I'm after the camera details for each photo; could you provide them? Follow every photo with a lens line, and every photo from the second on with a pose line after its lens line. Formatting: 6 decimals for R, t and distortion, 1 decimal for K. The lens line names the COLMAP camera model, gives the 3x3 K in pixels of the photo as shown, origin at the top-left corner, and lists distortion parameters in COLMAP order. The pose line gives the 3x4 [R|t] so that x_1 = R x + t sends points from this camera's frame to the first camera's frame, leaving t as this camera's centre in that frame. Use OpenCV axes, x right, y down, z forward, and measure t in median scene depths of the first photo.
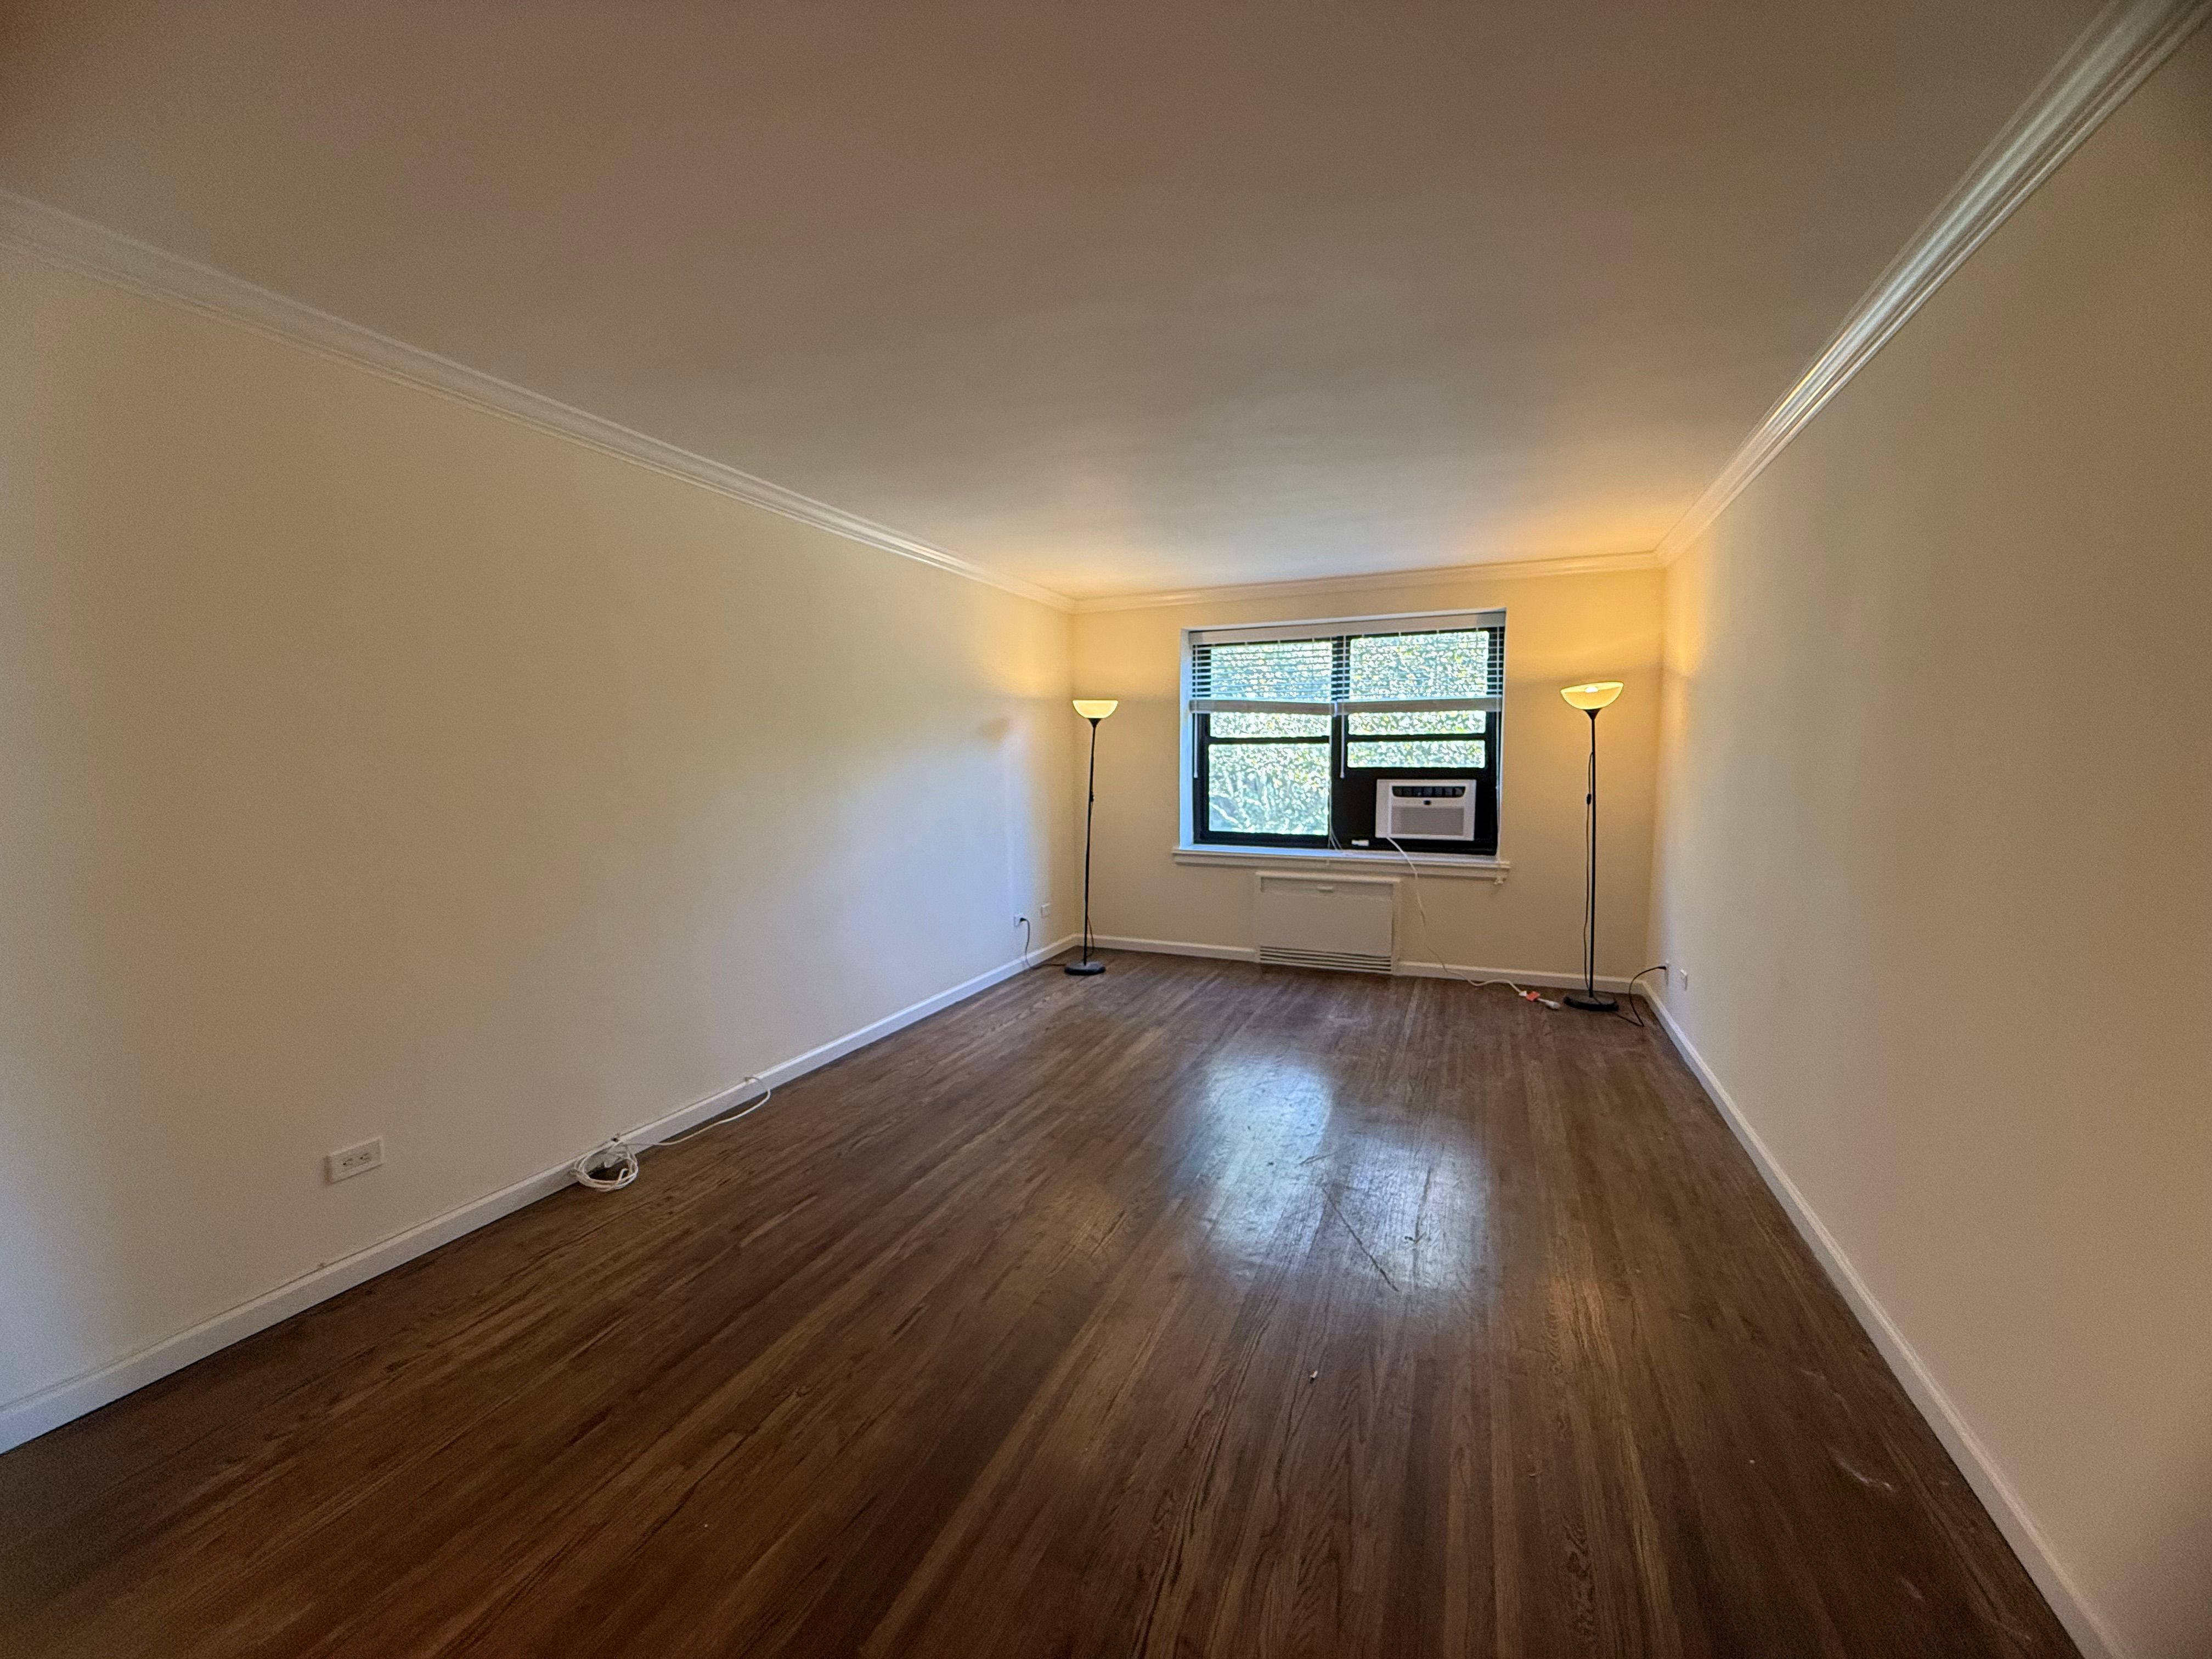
lens RADIAL K [[883.2, 0, 1104.6], [0, 883.2, 828.6], [0, 0, 1]] dist [-0.004055, 0.000040]
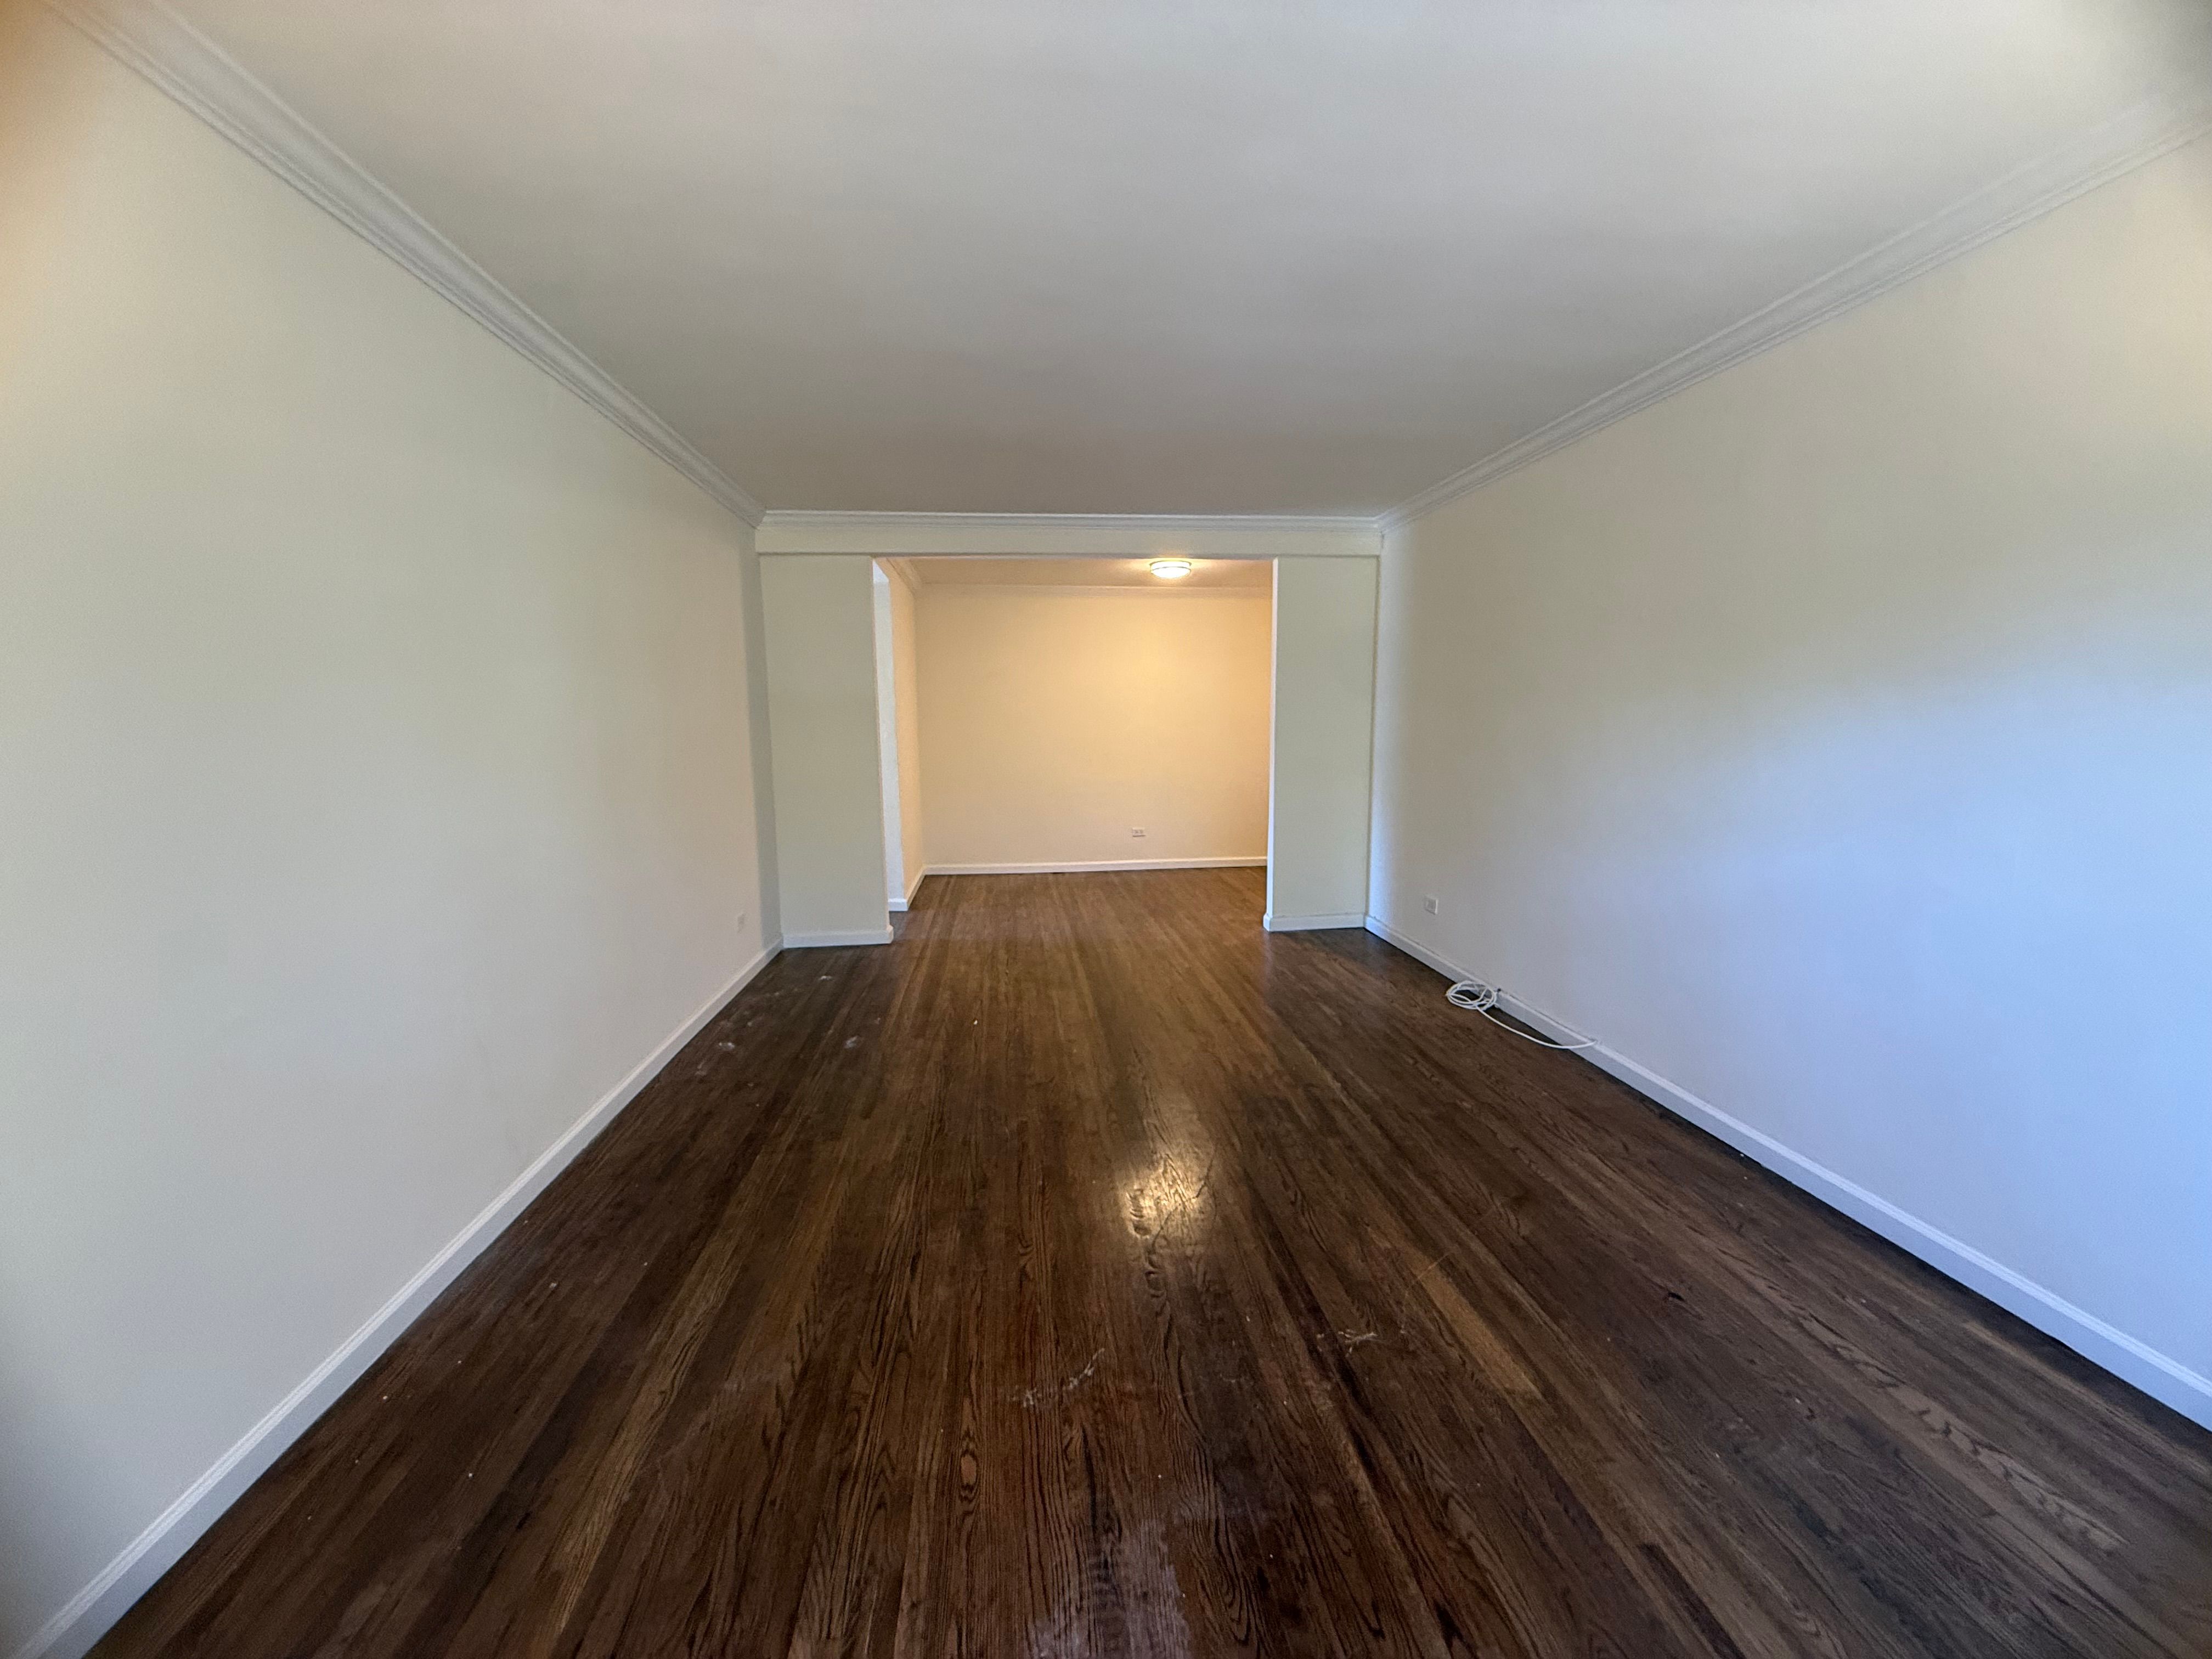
lens RADIAL K [[883.2, 0, 1105.5], [0, 883.2, 830.5], [0, 0, 1]] dist [-0.004055, 0.000040]
pose [[-0.875686, 0.077894, -0.476557, 0.522543], [-0.022058, 0.979421, 0.200620, -0.124459], [0.482377, 0.186192, -0.855947, 1.608585]]
